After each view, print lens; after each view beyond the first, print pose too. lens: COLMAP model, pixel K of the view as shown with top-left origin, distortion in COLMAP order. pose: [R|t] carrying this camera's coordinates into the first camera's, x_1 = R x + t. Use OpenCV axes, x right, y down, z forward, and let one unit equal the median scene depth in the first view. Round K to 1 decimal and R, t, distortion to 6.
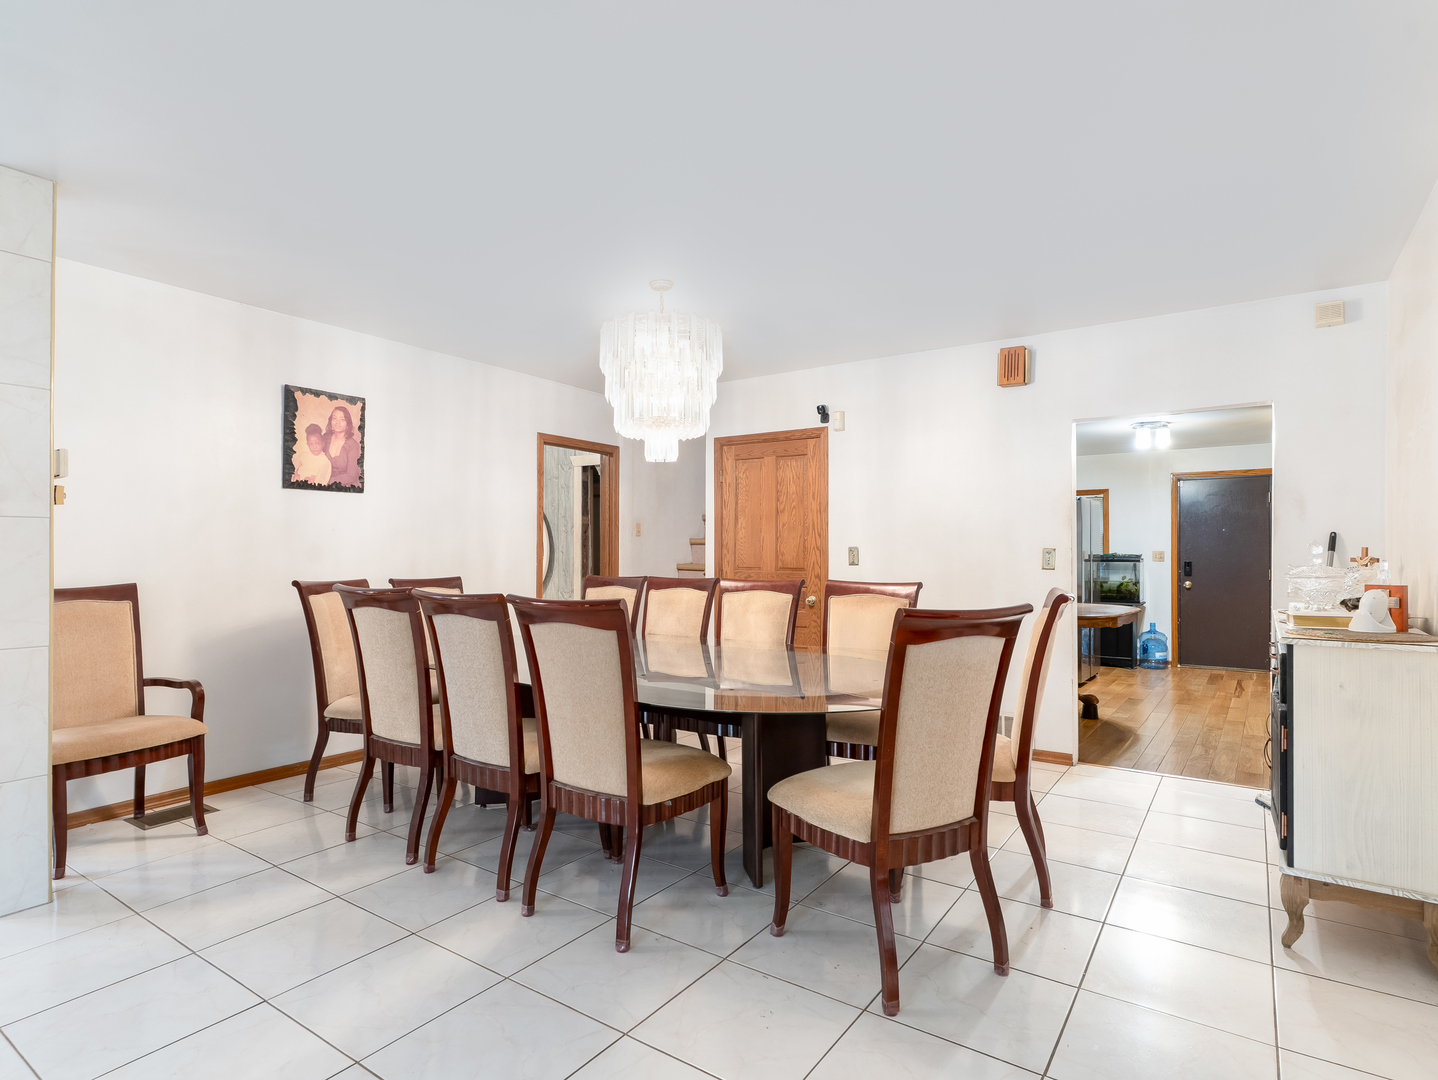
lens RADIAL K [[774.0, 0, 718.5], [0, 774.0, 552.6], [0, 0, 1]] dist [0.003307, 0.001581]
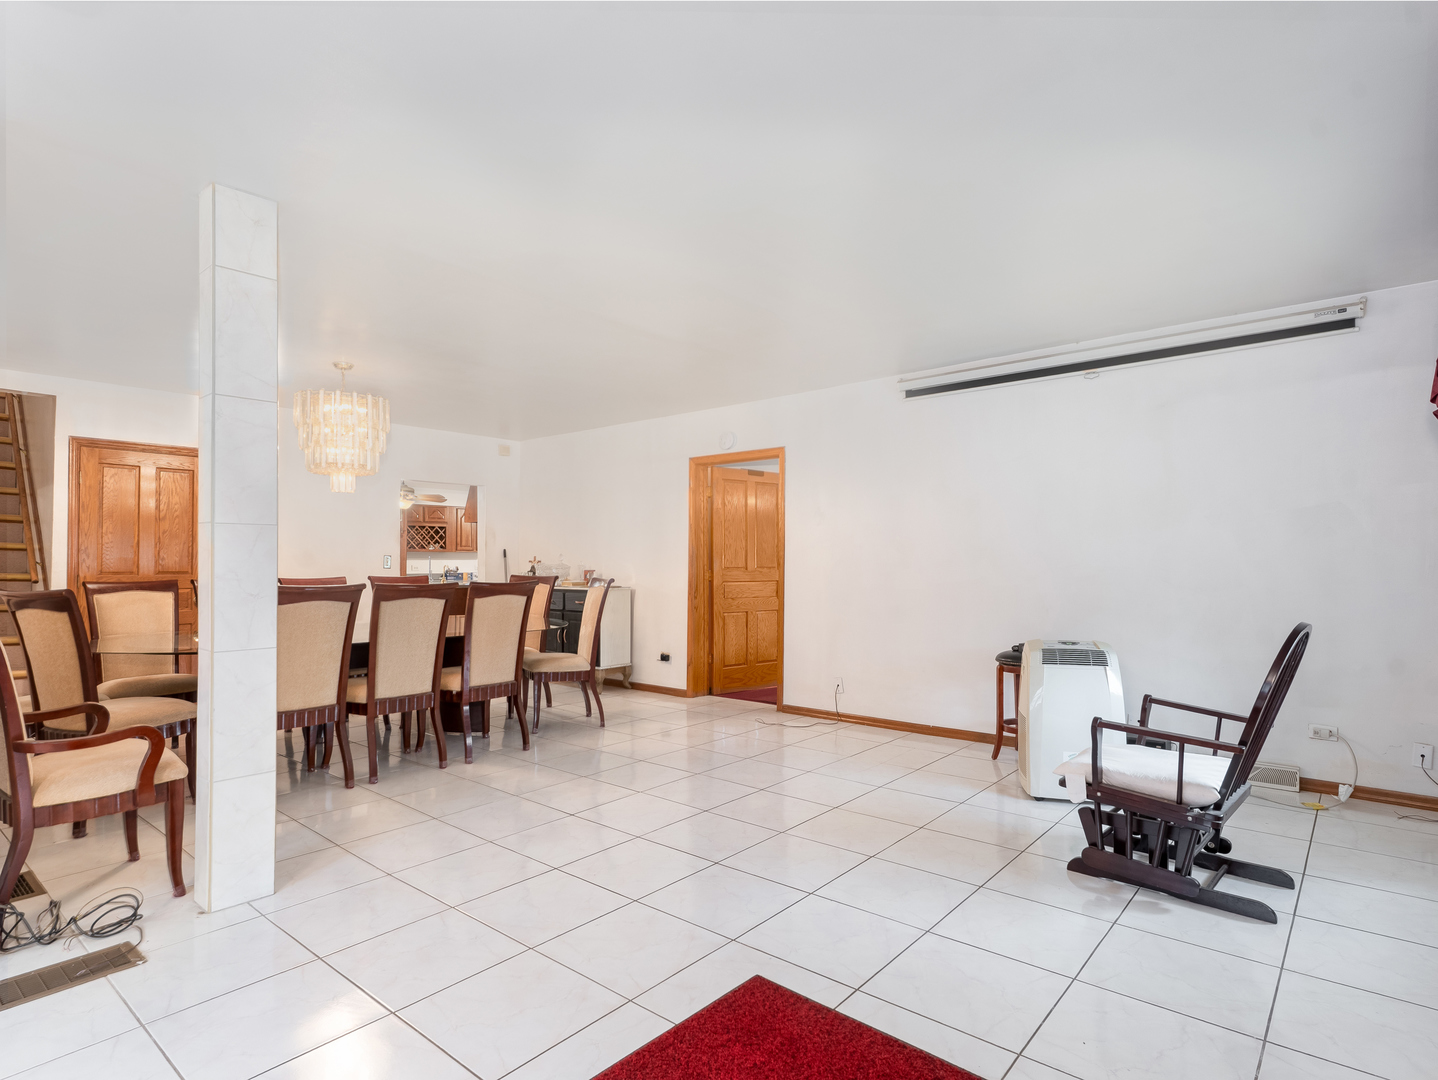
lens RADIAL K [[774.0, 0, 718.5], [0, 774.0, 552.6], [0, 0, 1]] dist [0.003307, 0.001581]
pose [[0.089028, 0.008928, 0.995989, -0.923991], [-0.000742, 0.999960, -0.008897, 0.002218], [-0.996029, 0.000053, 0.089031, 0.133843]]
